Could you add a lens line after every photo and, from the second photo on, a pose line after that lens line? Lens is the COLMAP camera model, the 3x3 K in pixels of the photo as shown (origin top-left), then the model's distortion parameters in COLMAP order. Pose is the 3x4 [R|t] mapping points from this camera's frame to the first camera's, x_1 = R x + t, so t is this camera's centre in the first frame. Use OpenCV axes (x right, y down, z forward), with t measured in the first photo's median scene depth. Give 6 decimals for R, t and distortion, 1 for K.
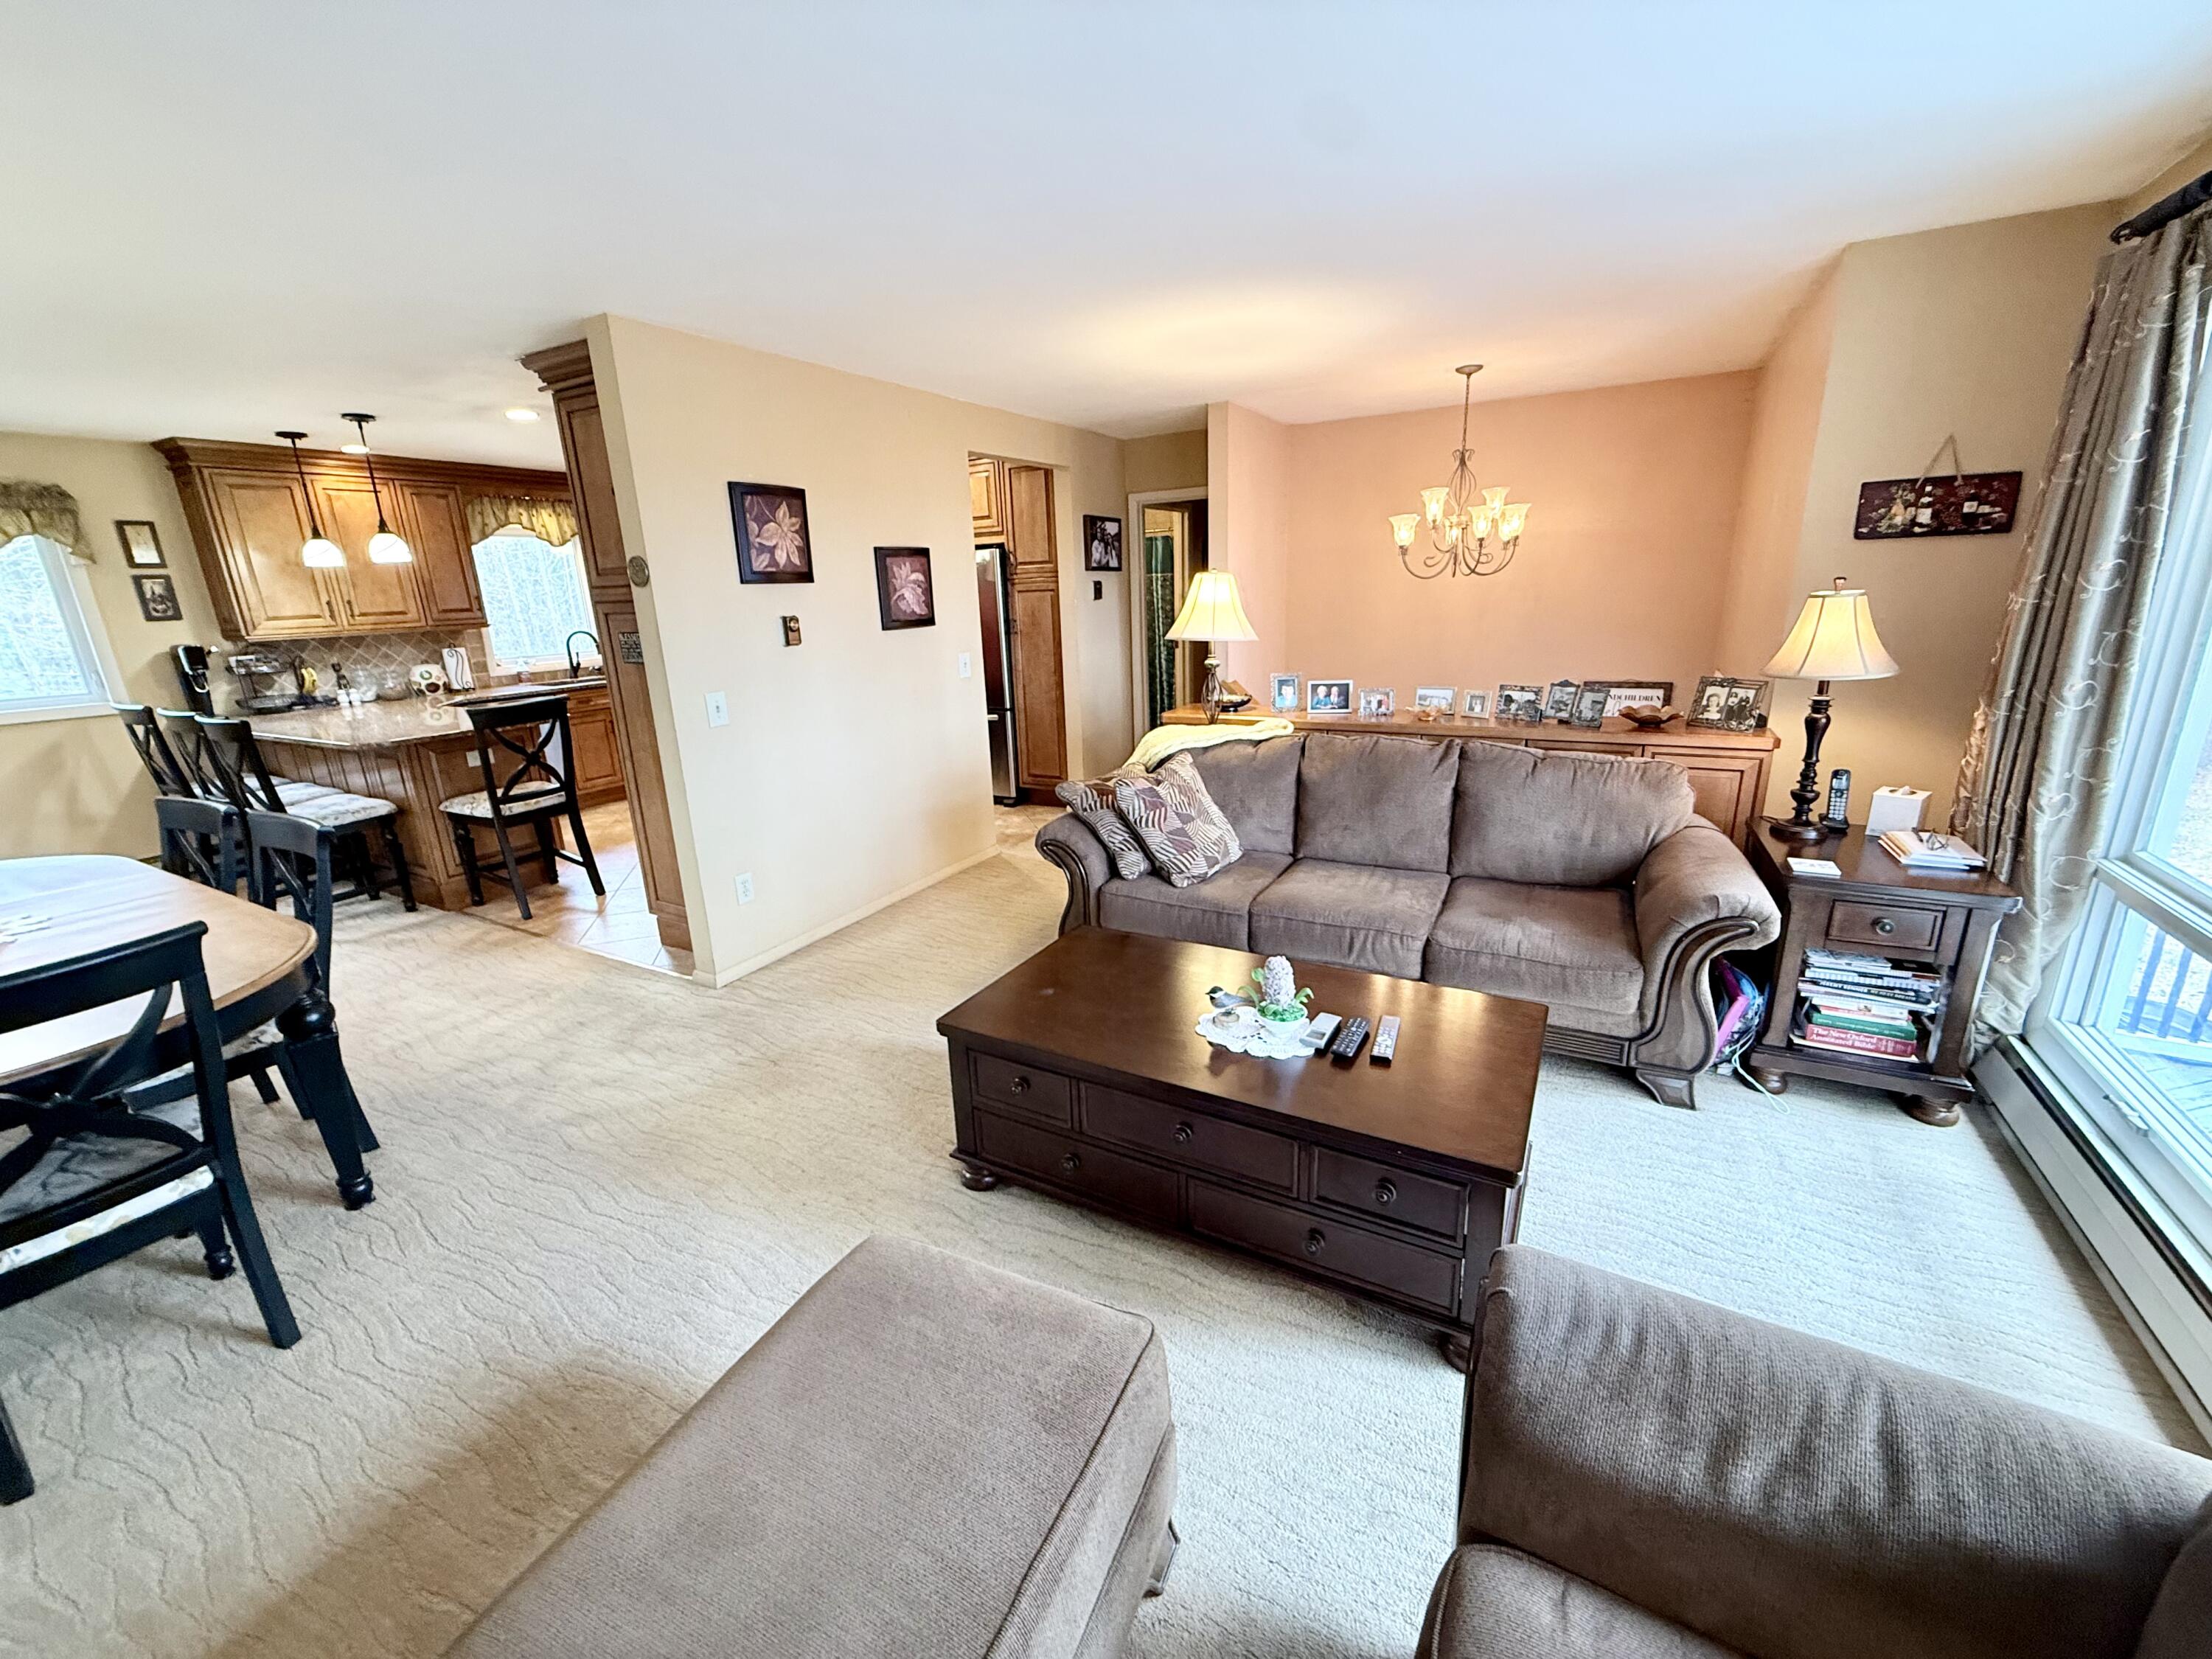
lens RADIAL K [[880.0, 0, 1101.3], [0, 880.0, 828.8], [0, 0, 1]] dist [0.001407, 0.000052]
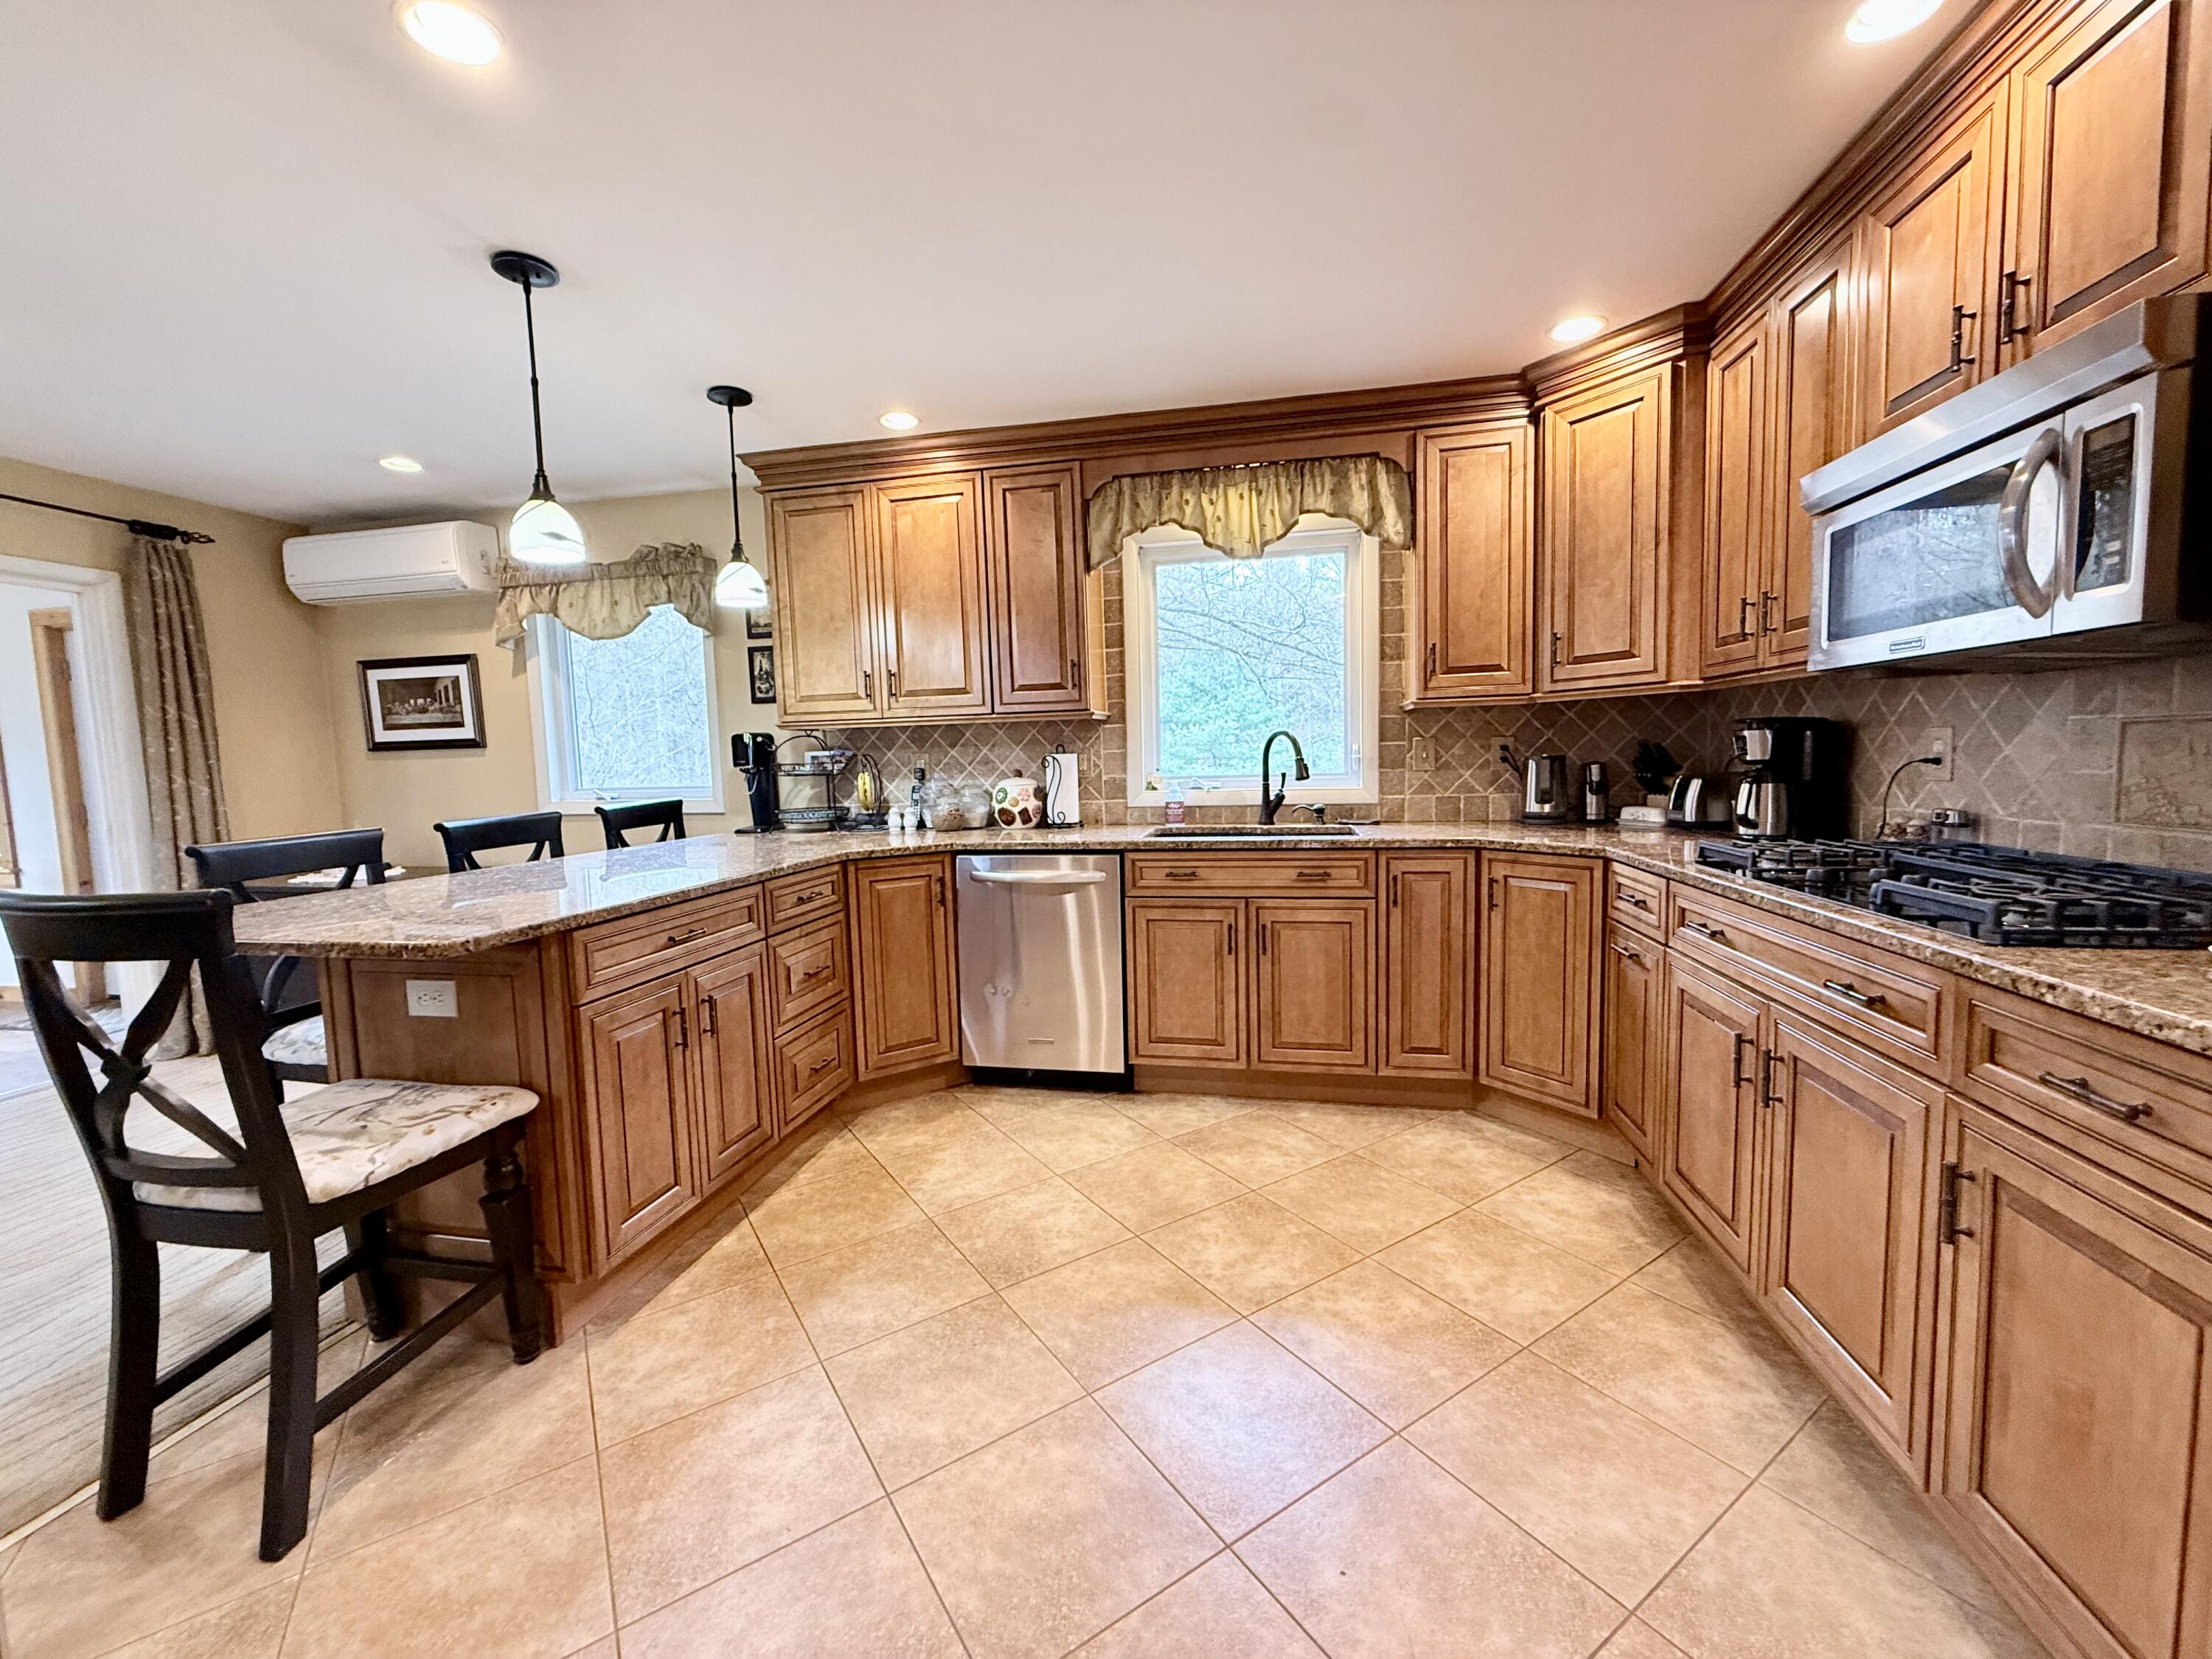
lens RADIAL K [[880.0, 0, 1100.8], [0, 880.0, 829.6], [0, 0, 1]] dist [0.001407, 0.000052]
pose [[0.303365, 0.108691, -0.946655, -0.211158], [-0.240154, 0.970124, 0.034426, -0.219900], [0.922115, 0.216899, 0.320404, 1.022690]]
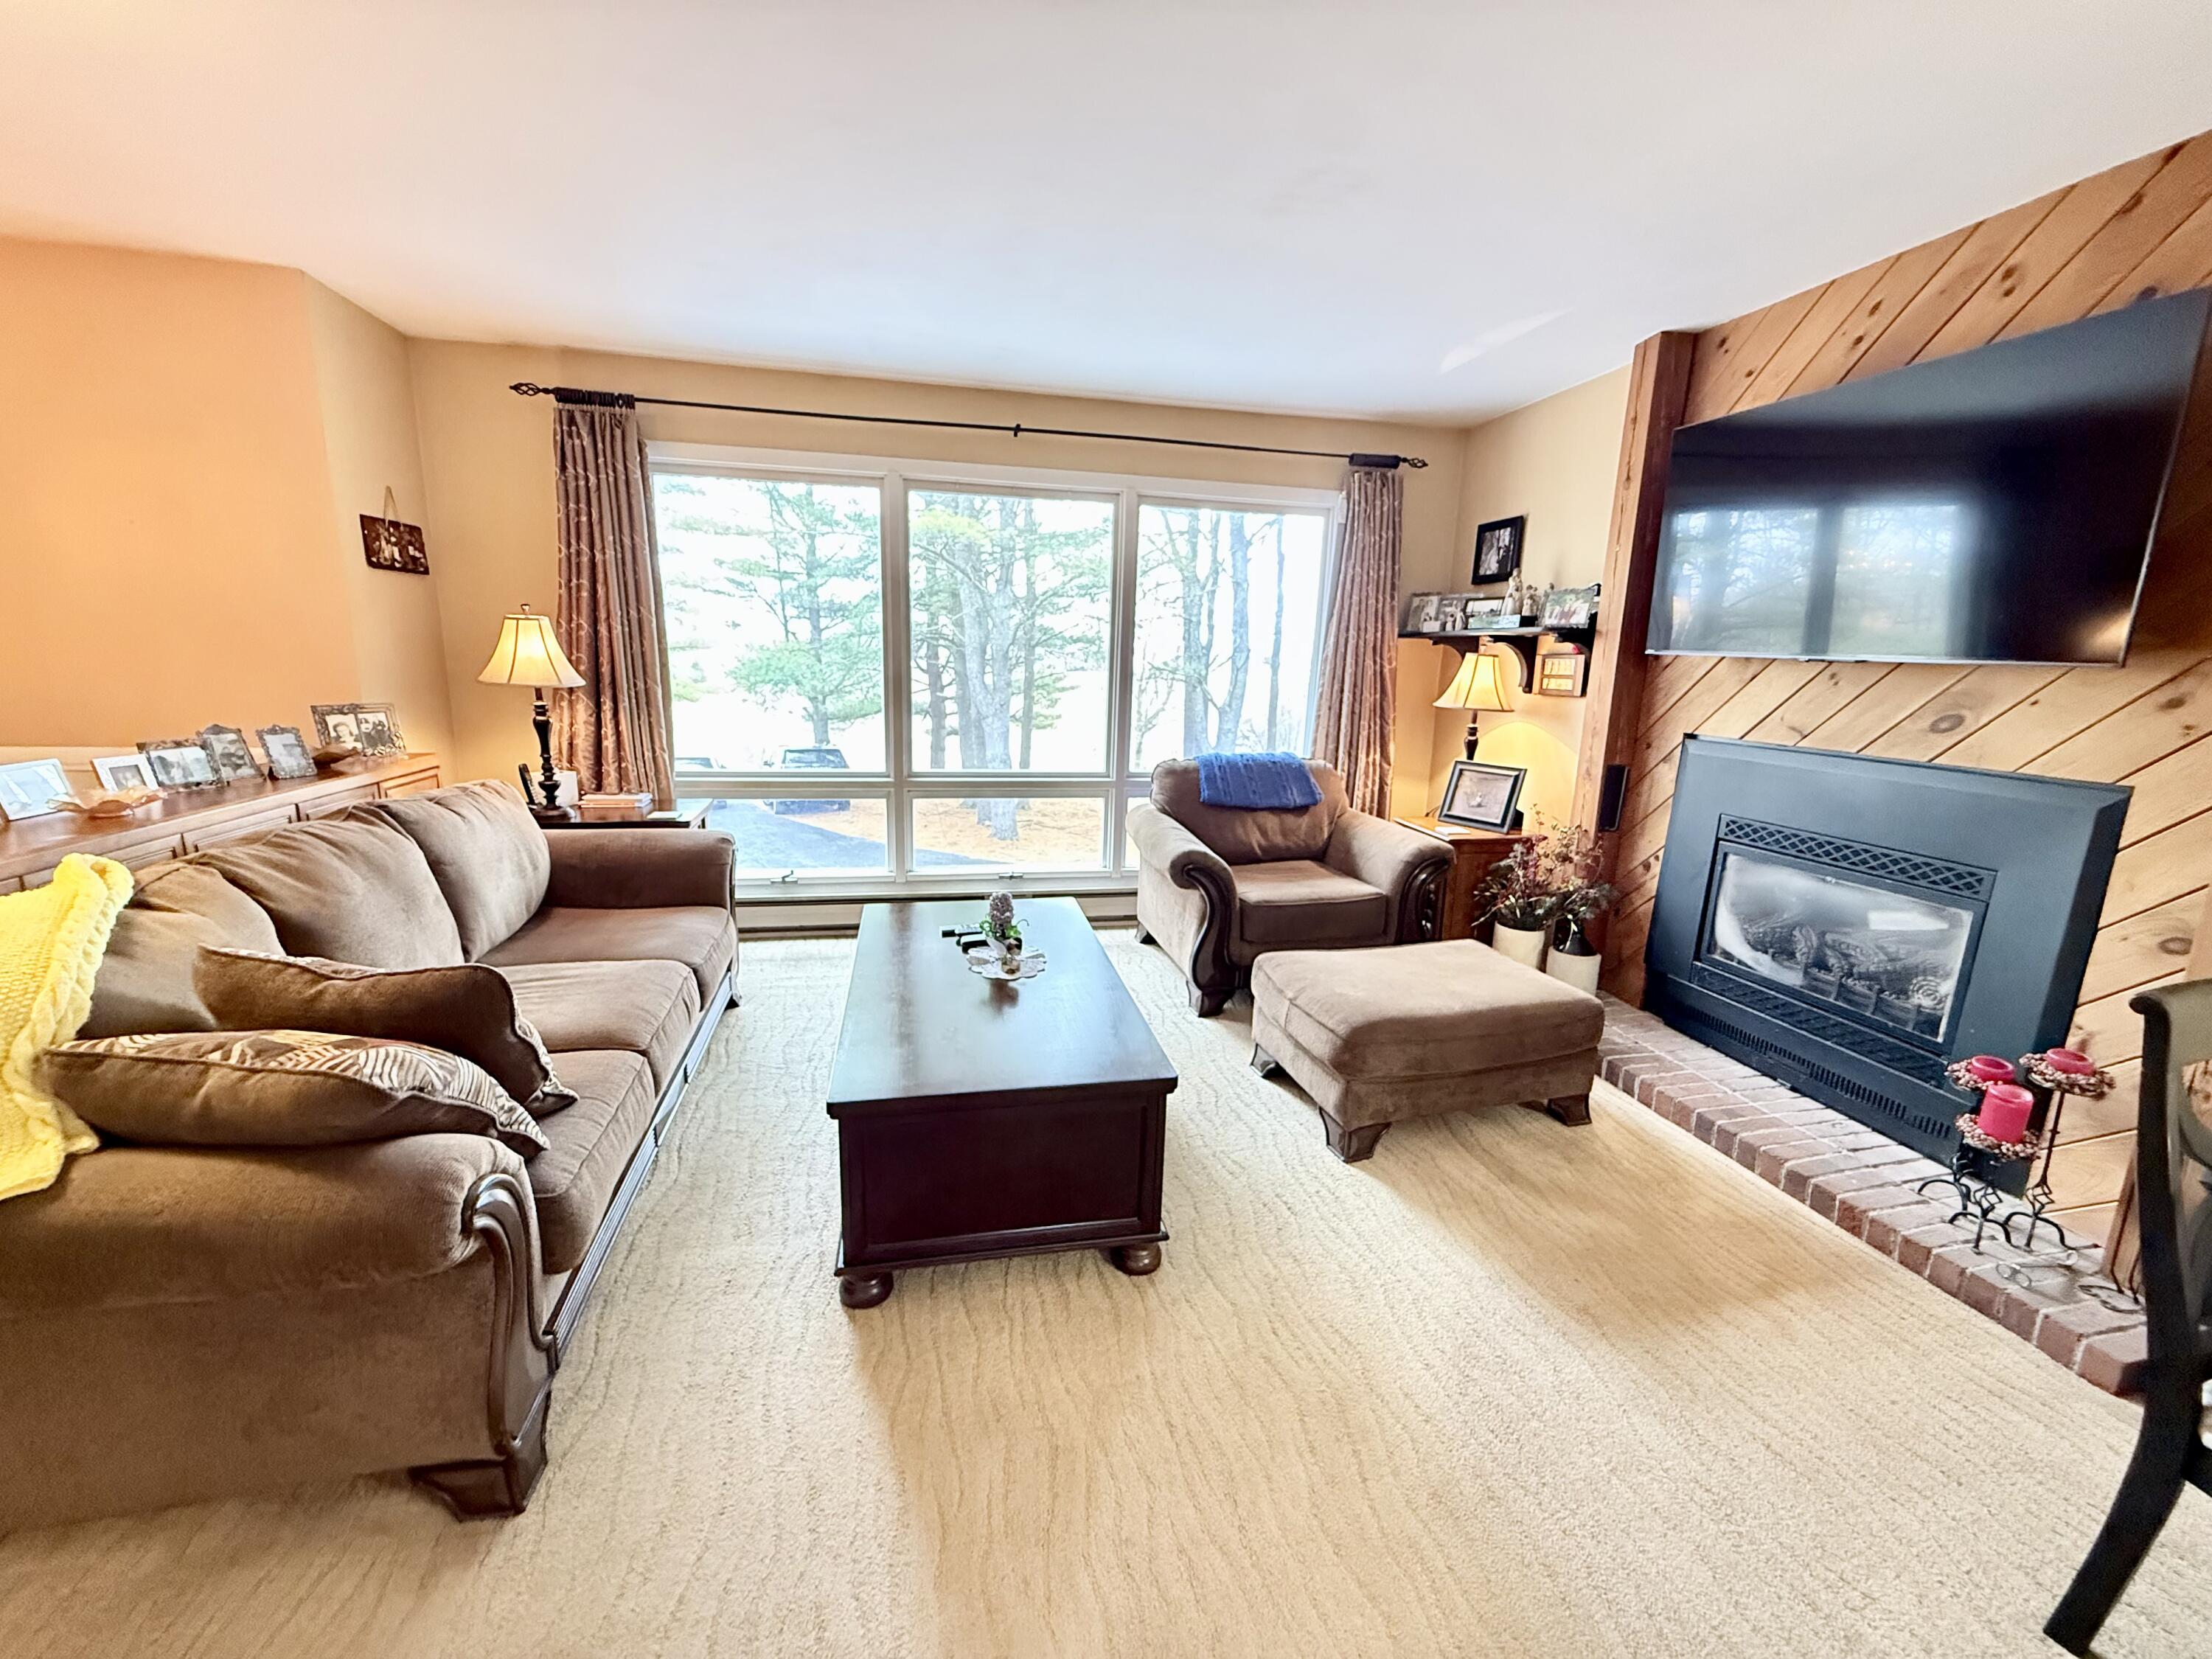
lens RADIAL K [[880.0, 0, 1102.2], [0, 880.0, 829.6], [0, 0, 1]] dist [0.001407, 0.000052]
pose [[-0.661791, -0.135275, 0.737383, -0.310449], [0.195507, 0.918409, 0.343950, -0.129593], [-0.723747, 0.371786, -0.581347, 0.616227]]
